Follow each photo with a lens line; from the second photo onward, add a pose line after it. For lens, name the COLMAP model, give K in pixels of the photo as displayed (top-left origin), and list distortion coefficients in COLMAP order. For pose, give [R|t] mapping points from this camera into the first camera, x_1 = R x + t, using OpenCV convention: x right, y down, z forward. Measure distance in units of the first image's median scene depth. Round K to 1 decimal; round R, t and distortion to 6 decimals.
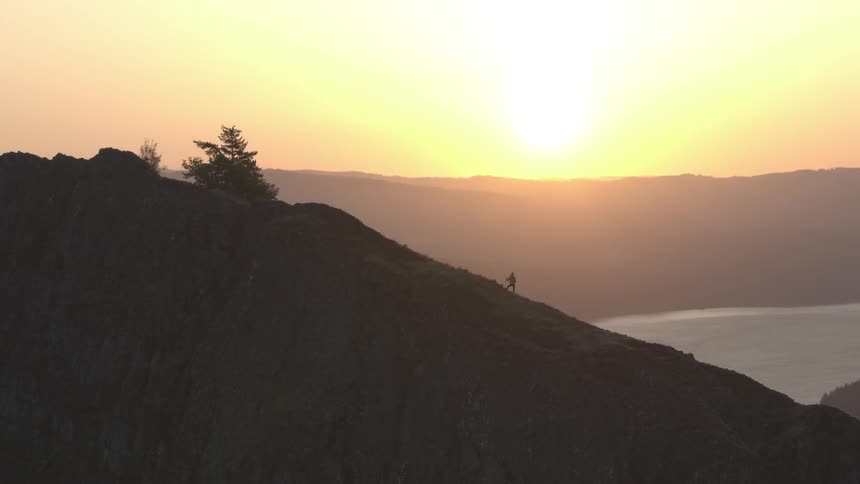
lens RADIAL K [[2213.2, 0, 403.2], [0, 2213.2, 224.2], [0, 0, 1]] dist [-0.031219, 0.000000]
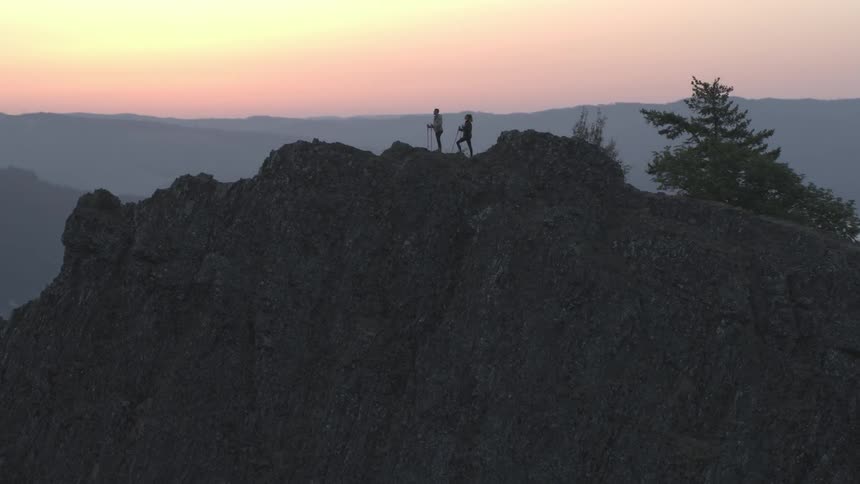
lens RADIAL K [[2213.2, 0, 439.4], [0, 2213.2, 246.0], [0, 0, 1]] dist [-0.031219, 0.000000]
pose [[0.992515, -0.021874, 0.120144, -0.214797], [0.017369, 0.999111, 0.038418, -0.029368], [-0.120877, -0.036043, 0.992013, 0.560643]]
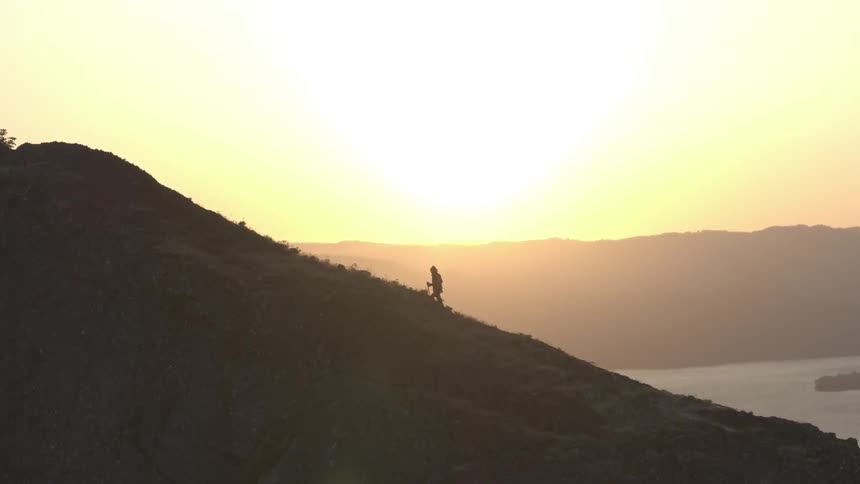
lens RADIAL K [[2213.2, 0, 458.5], [0, 2213.2, 247.2], [0, 0, 1]] dist [-0.031219, 0.000000]
pose [[0.996337, -0.006233, 0.085289, 0.006444], [0.007911, 0.999781, -0.019351, 0.023192], [-0.085150, 0.019955, 0.996168, 0.473335]]
